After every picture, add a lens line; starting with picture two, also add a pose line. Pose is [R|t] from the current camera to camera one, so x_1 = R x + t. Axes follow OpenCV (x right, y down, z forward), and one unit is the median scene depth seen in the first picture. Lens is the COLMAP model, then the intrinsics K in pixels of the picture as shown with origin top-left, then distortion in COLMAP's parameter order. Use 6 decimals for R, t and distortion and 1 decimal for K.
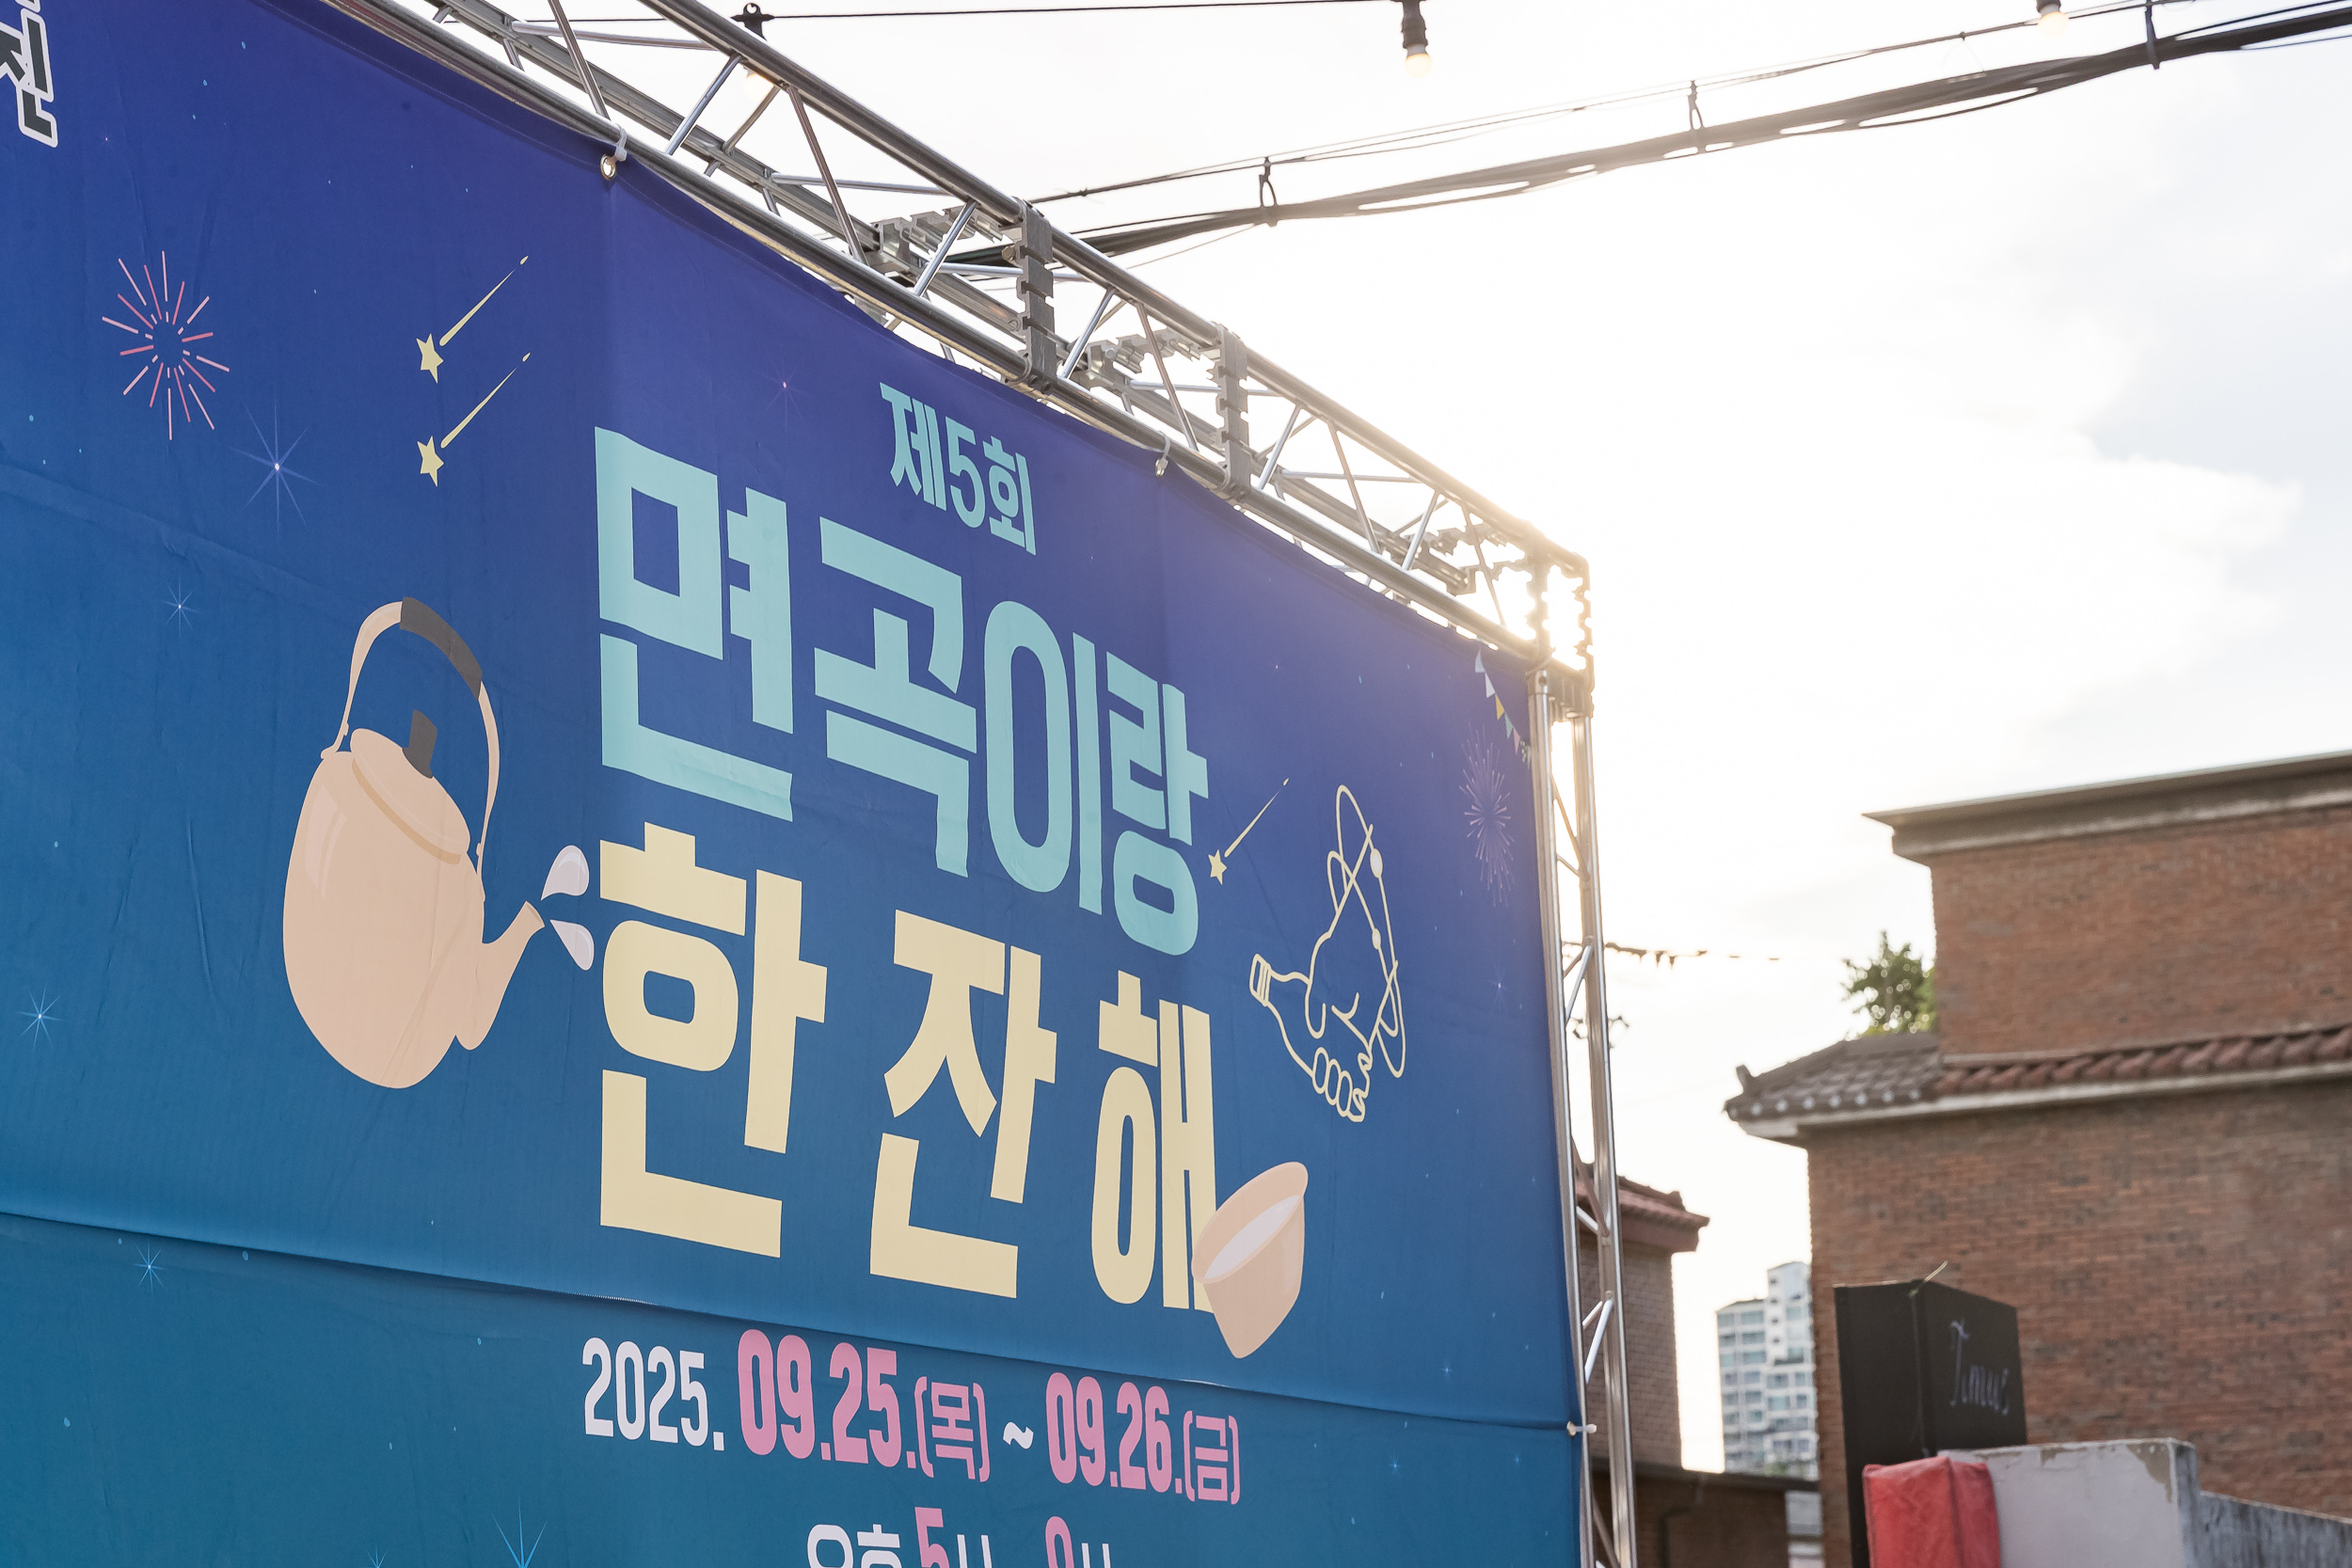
lens RADIAL K [[4696.6, 0, 1181.2], [0, 4696.6, 787.1], [0, 0, 1]] dist [0.085596, 0.000000]
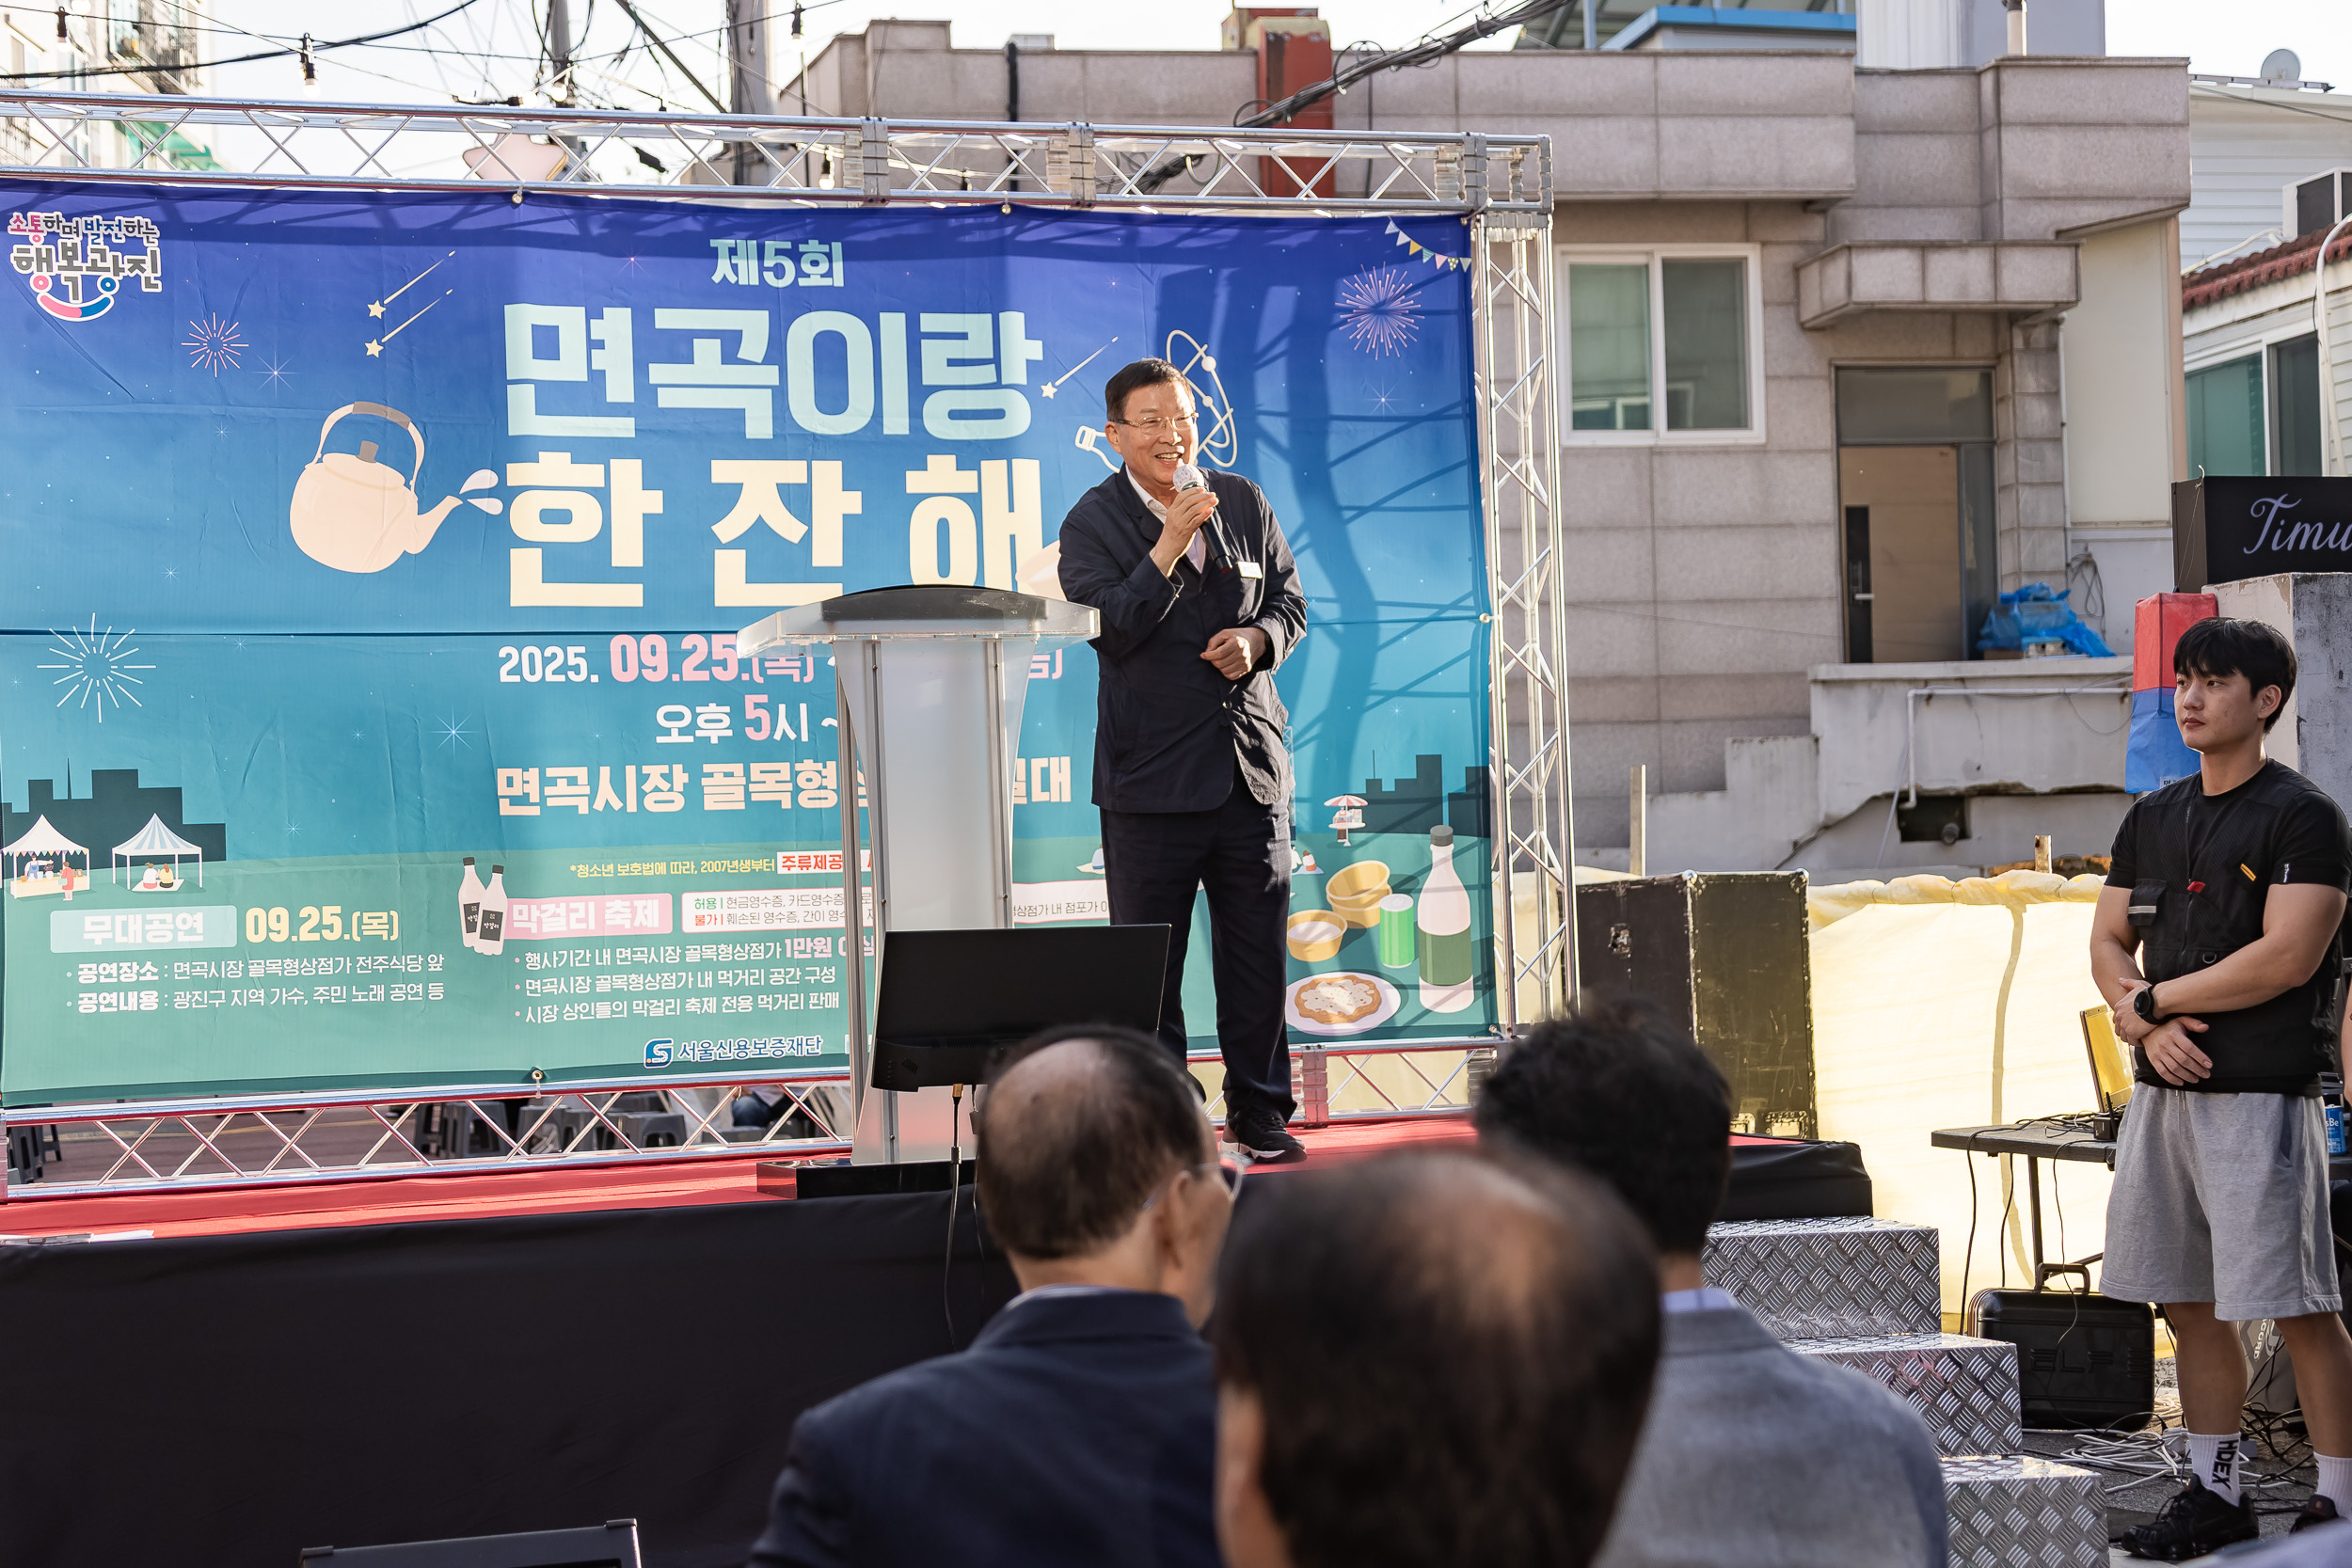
lens RADIAL K [[4035.3, 0, 1230.2], [0, 4035.3, 779.4], [0, 0, 1]] dist [0.107732, 0.000000]
pose [[0.682560, -0.006343, -0.730802, 1.783803], [0.157415, 0.977767, 0.138537, -0.066000], [0.713675, -0.209599, 0.668383, -0.290739]]
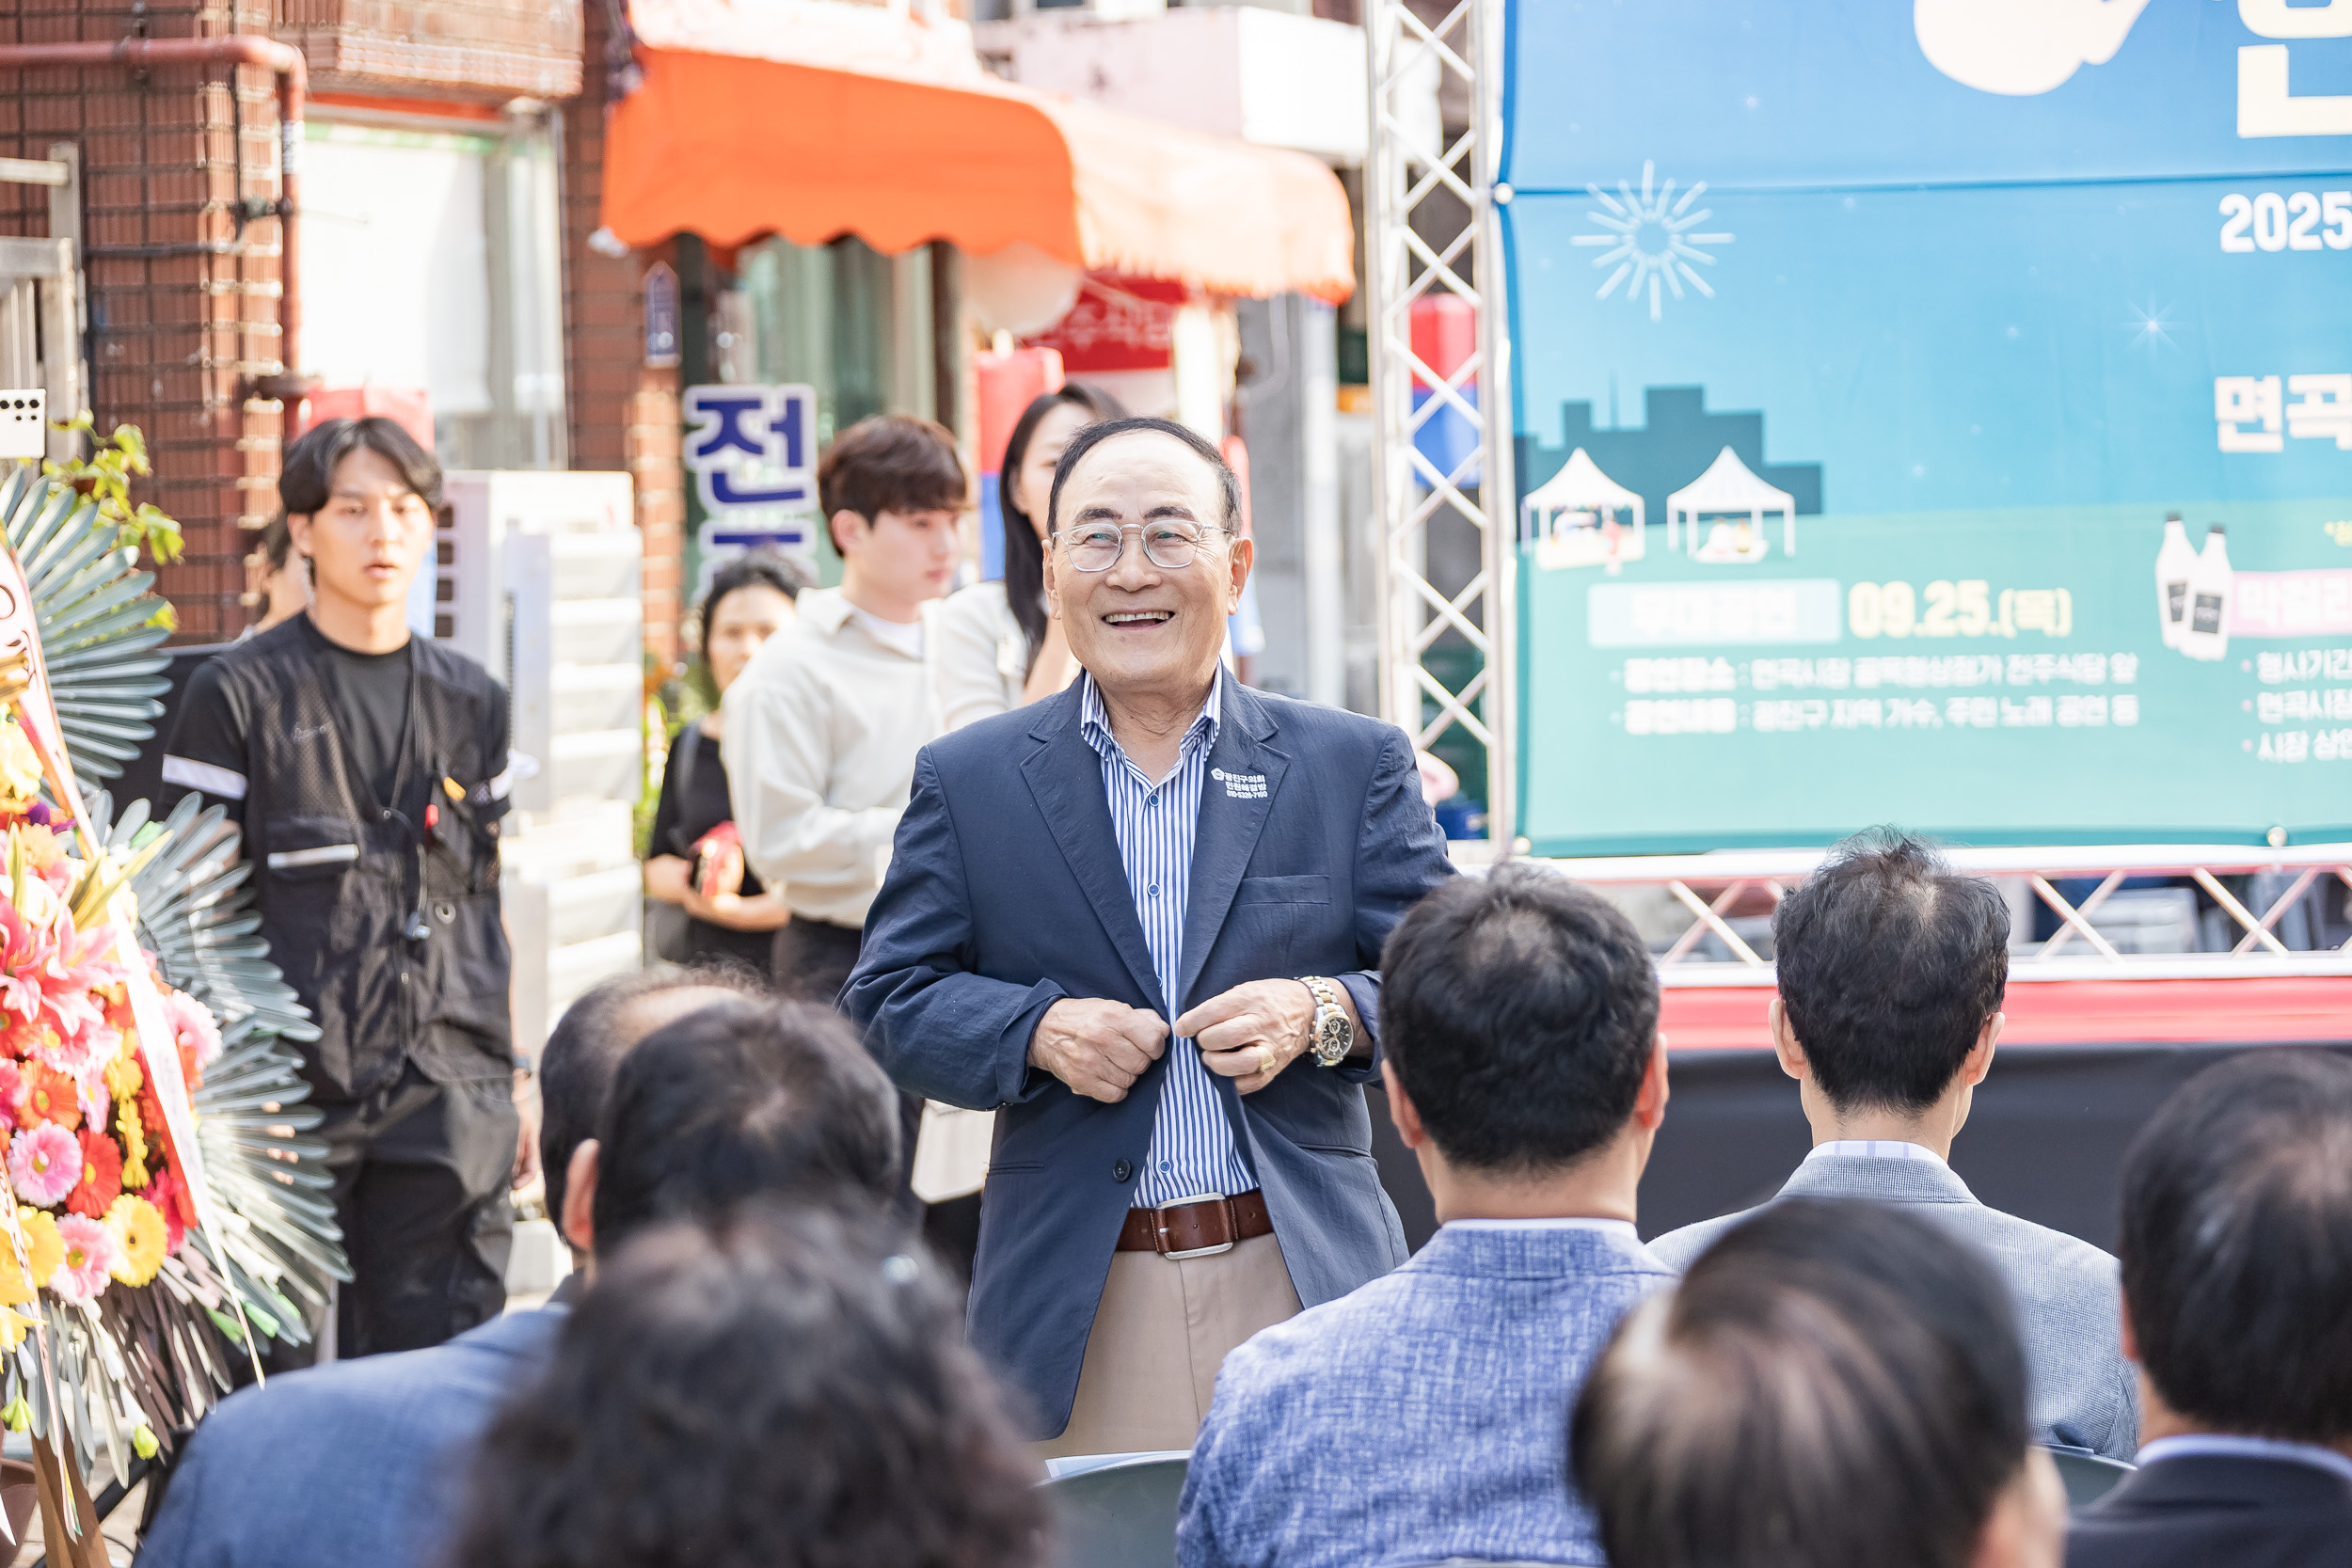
lens RADIAL K [[9074.5, 0, 1167.7], [0, 9074.5, 770.1], [0, 0, 1]] dist [0.232995, 0.000000]
pose [[0.246469, 0.059773, -0.967306, 3.044837], [0.215755, 0.969665, 0.114893, -0.156777], [0.944830, -0.237019, 0.226096, -0.249236]]
